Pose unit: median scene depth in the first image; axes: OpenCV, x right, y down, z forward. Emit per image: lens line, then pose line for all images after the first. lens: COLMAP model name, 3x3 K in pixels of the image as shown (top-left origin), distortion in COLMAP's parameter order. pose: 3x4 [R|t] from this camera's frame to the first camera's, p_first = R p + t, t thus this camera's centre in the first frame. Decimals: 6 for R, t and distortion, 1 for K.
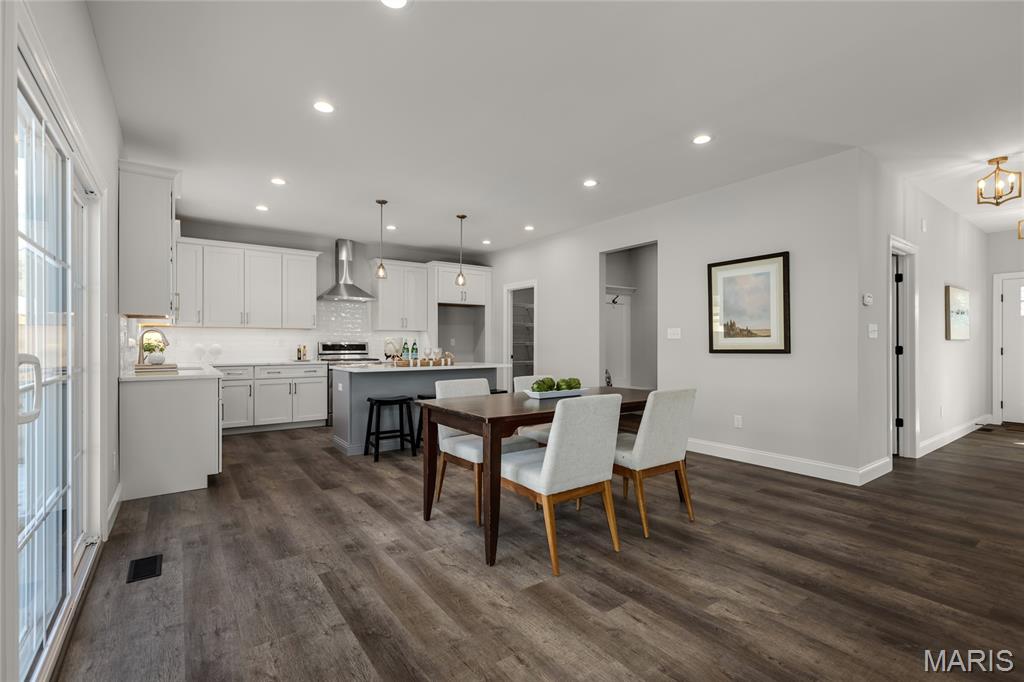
lens RADIAL K [[465.6, 0, 510.9], [0, 465.6, 348.6], [0, 0, 1]] dist [-0.000179, -0.000915]
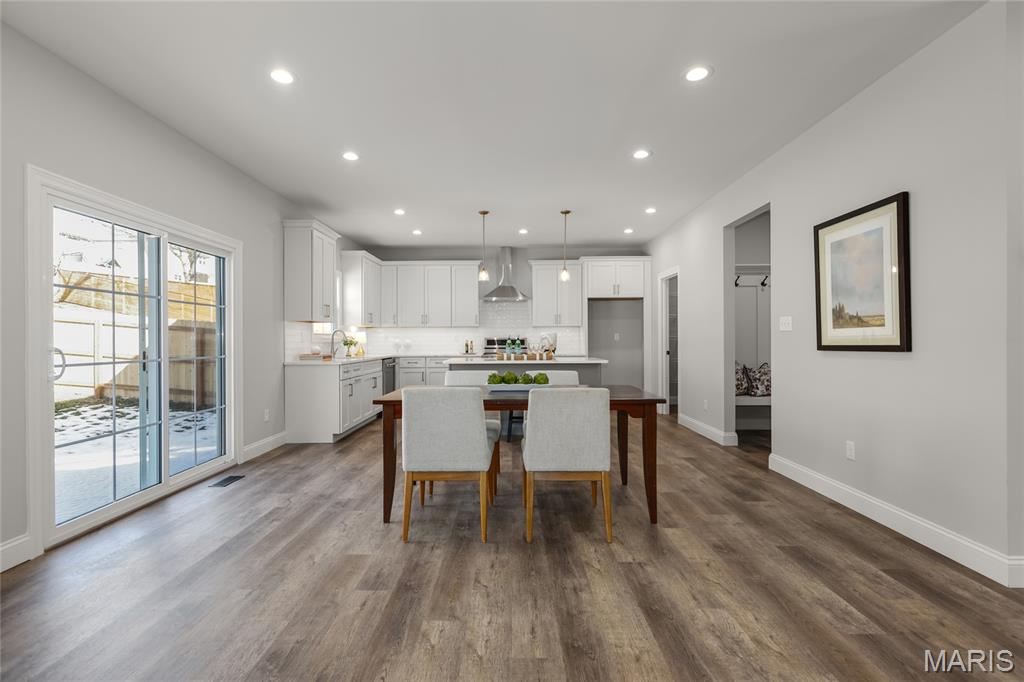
lens RADIAL K [[465.6, 0, 505.2], [0, 465.6, 336.9], [0, 0, 1]] dist [-0.000179, -0.000915]
pose [[0.804898, -0.007936, -0.593361, 0.440579], [0.000147, 0.999913, -0.013175, -0.001158], [0.593414, 0.010518, 0.804829, 0.131257]]
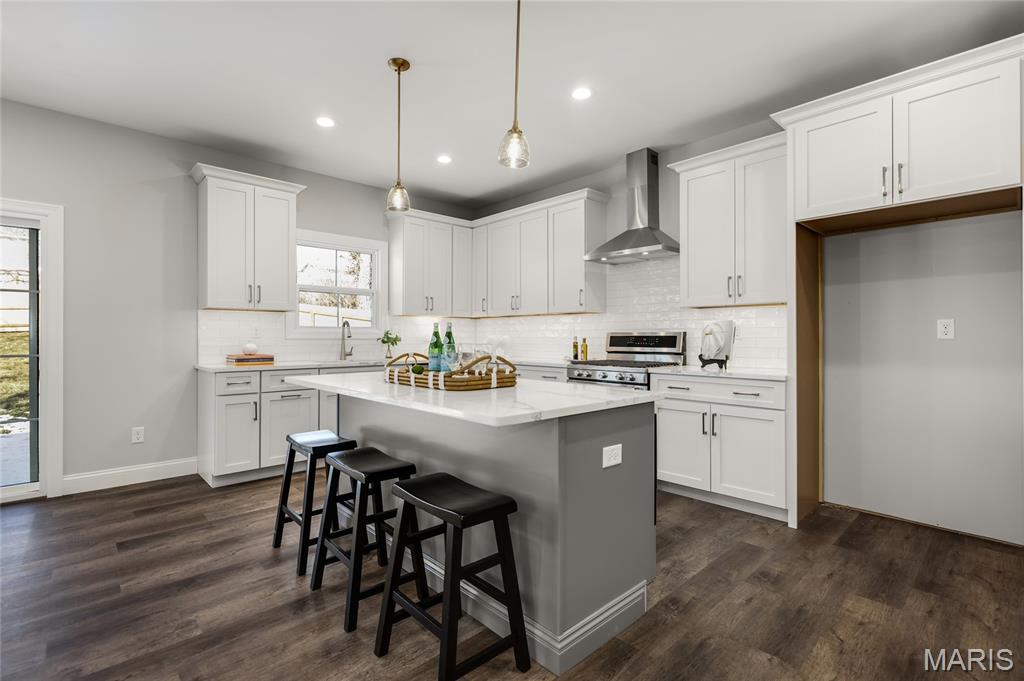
lens RADIAL K [[465.6, 0, 509.9], [0, 465.6, 341.4], [0, 0, 1]] dist [-0.000179, -0.000915]
pose [[0.129142, 0.010084, -0.991575, 0.267712], [-0.007684, 0.999928, 0.009168, -0.008905], [0.991596, 0.006435, 0.129210, 1.088721]]
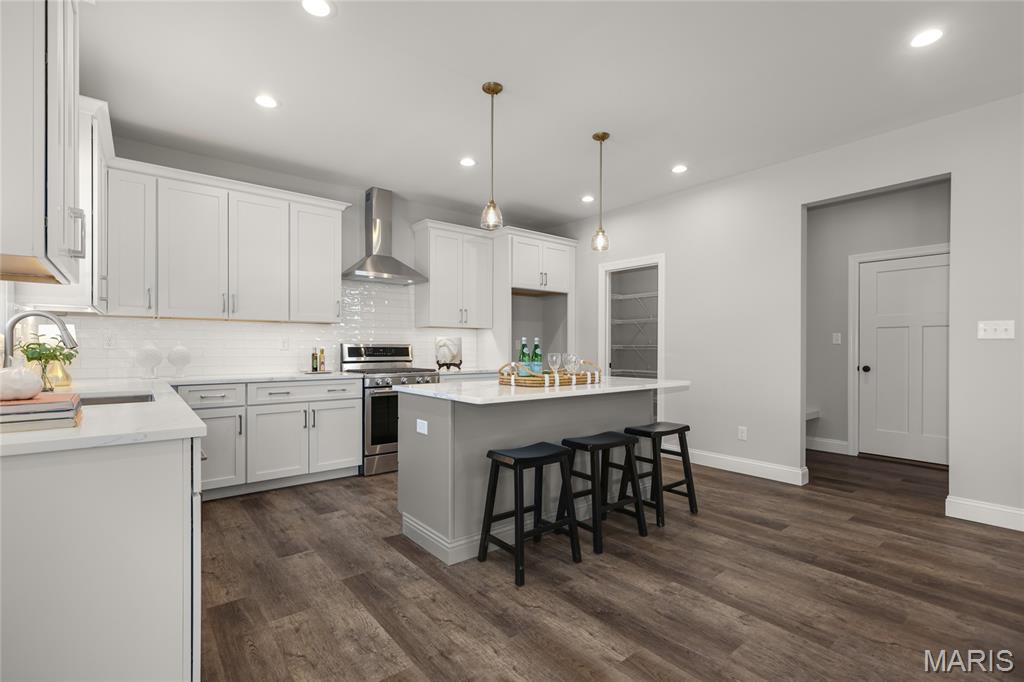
lens RADIAL K [[465.6, 0, 509.7], [0, 465.6, 353.9], [0, 0, 1]] dist [-0.000179, -0.000915]
pose [[0.998472, 0.001436, 0.055246, -0.296255], [-0.001669, 0.999990, 0.004176, -0.003599], [-0.055239, -0.004262, 0.998464, 0.461984]]
